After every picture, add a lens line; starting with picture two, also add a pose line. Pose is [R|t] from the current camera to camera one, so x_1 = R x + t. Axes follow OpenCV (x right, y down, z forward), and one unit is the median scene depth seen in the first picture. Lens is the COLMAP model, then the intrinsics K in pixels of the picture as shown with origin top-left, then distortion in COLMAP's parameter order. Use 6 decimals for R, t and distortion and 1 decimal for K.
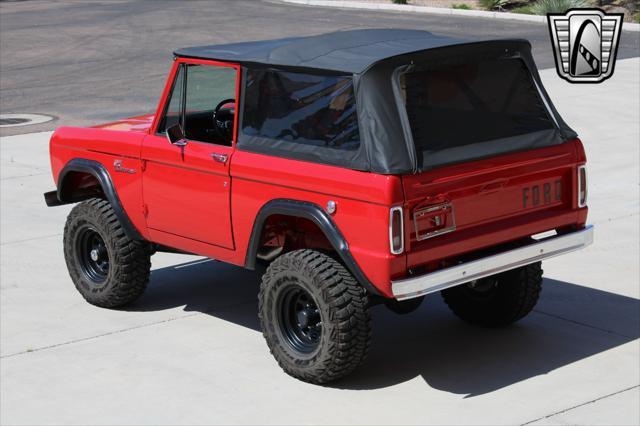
lens RADIAL K [[1330.5, 0, 320.0], [0, 1330.5, 213.0], [0, 0, 1]] dist [0.042662, 0.173935]
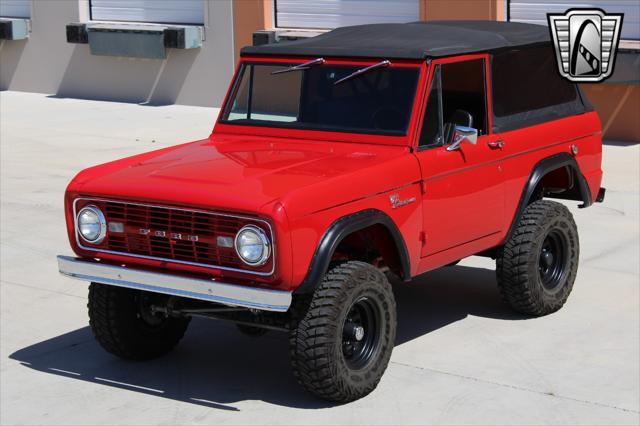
lens RADIAL K [[1510.7, 0, 320.0], [0, 1510.7, 213.0], [0, 0, 1]] dist [0.023862, -0.039090]
pose [[-0.228251, -0.139857, 0.963505, -1.233865], [0.230491, 0.953734, 0.193041, -0.259936], [-0.945926, 0.266141, -0.185455, 1.424553]]
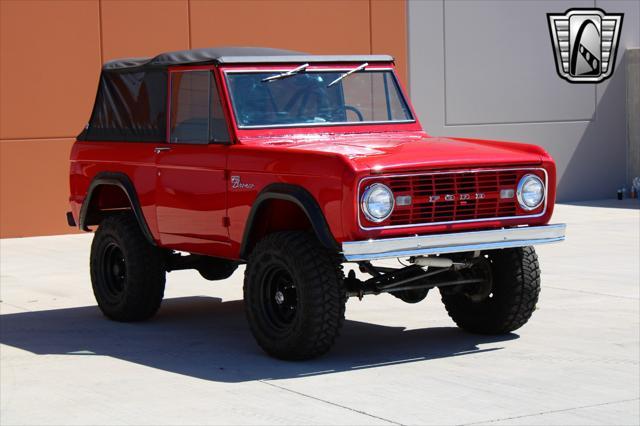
lens RADIAL K [[1510.7, 0, 320.0], [0, 1510.7, 213.0], [0, 0, 1]] dist [0.023862, -0.039090]
pose [[-0.990406, 0.053115, 0.127571, -0.222136], [0.085791, 0.960060, 0.266318, -0.370356], [-0.108330, 0.274707, -0.955406, 2.458101]]
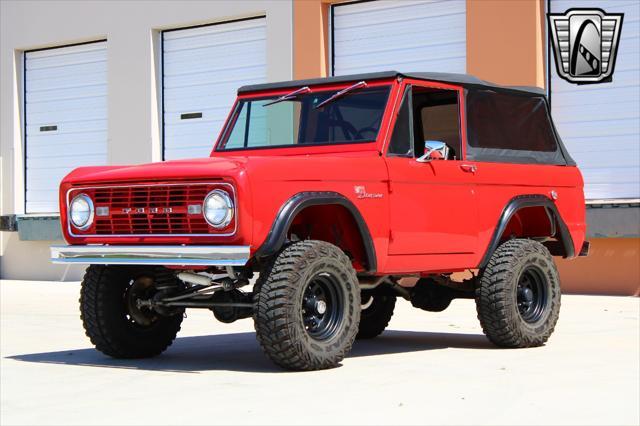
lens RADIAL K [[1510.7, 0, 320.0], [0, 1510.7, 213.0], [0, 0, 1]] dist [0.023862, -0.039090]
pose [[-0.154316, 0.050462, 0.986732, -1.348653], [0.219459, 0.975498, -0.015566, -0.013718], [-0.963340, 0.214145, -0.161609, 1.391578]]
